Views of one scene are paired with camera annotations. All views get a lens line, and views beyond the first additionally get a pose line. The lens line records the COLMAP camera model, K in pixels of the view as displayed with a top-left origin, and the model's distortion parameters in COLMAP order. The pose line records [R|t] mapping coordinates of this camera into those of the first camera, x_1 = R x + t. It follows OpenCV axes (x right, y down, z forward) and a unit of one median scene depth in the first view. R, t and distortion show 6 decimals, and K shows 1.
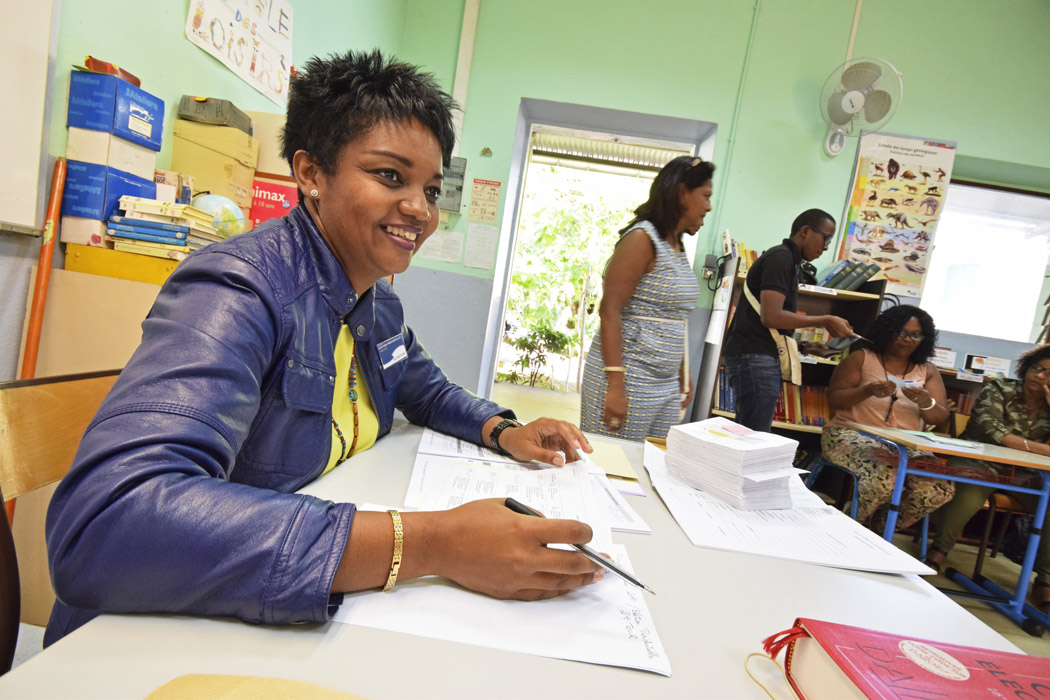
lens RADIAL K [[522.9, 0, 526.1], [0, 522.9, 350.6], [0, 0, 1]] dist [-0.001120, -0.000058]
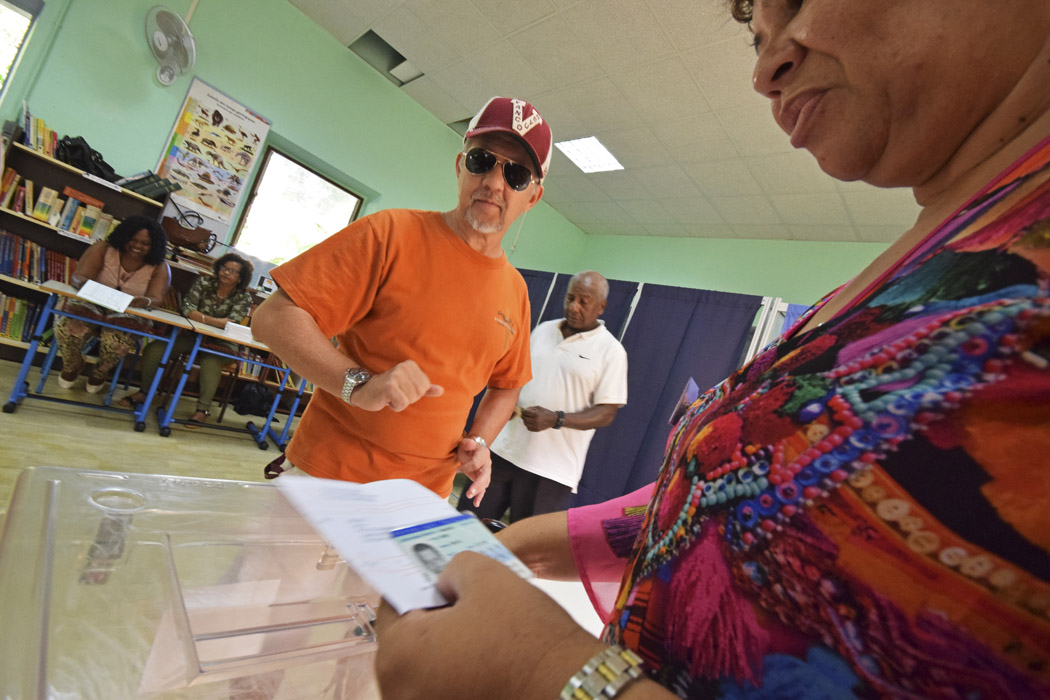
lens RADIAL K [[481.4, 0, 524.1], [0, 481.4, 351.5], [0, 0, 1]] dist [-0.005971, -0.000855]
pose [[0.674414, 0.127505, 0.727260, 0.423558], [-0.205854, 0.978391, 0.019362, 0.037915], [-0.709076, -0.162768, 0.686088, -0.448871]]
